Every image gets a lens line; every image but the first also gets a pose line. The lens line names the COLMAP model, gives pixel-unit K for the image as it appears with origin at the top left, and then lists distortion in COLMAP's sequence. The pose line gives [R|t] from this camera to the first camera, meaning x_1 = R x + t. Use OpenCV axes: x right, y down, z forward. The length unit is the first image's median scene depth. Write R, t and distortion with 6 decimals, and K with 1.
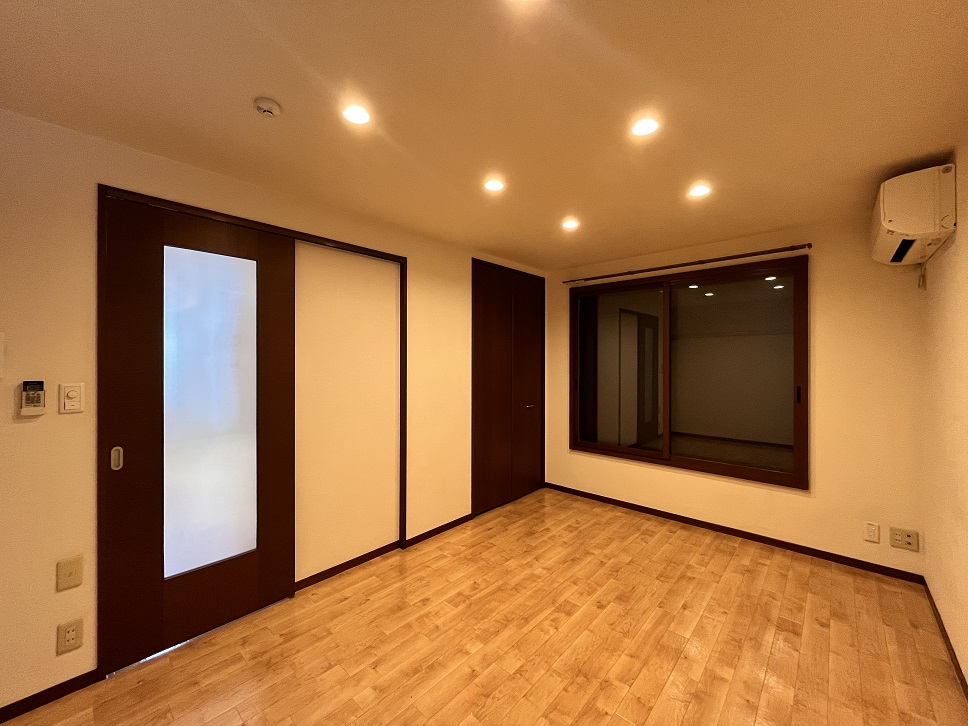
lens RADIAL K [[388.8, 0, 484.0], [0, 388.8, 363.0], [0, 0, 1]] dist [-0.000984, 0.000468]
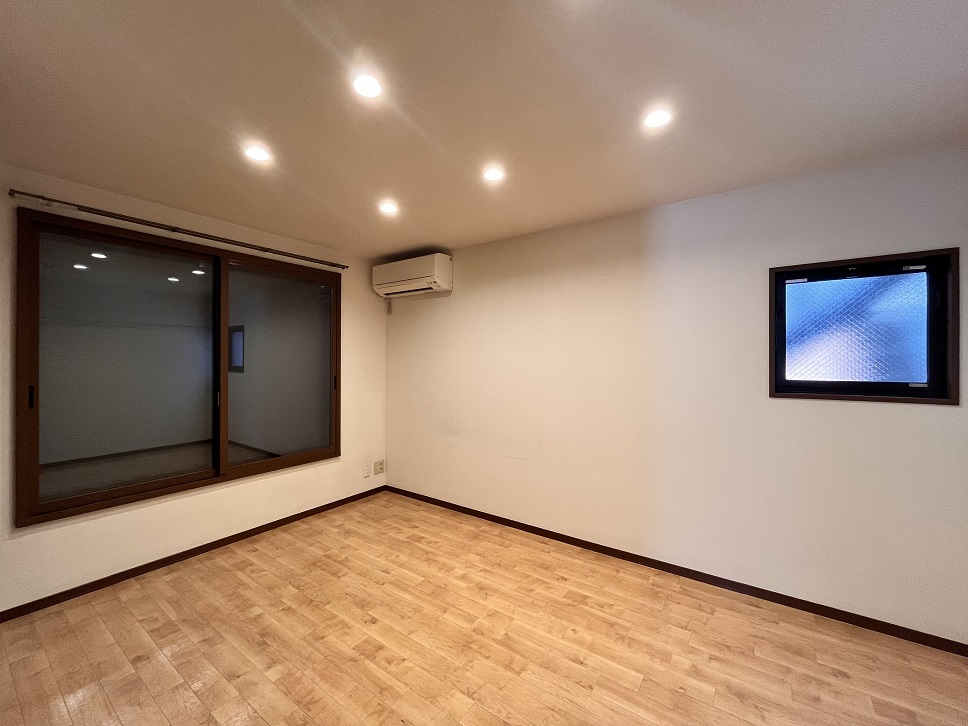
lens RADIAL K [[388.8, 0, 484.0], [0, 388.8, 363.0], [0, 0, 1]] dist [-0.000984, 0.000468]
pose [[-0.118118, -0.004509, 0.992989, -0.505528], [0.007026, 0.999961, 0.005377, 0.015135], [-0.992975, 0.007612, -0.118082, 0.675348]]
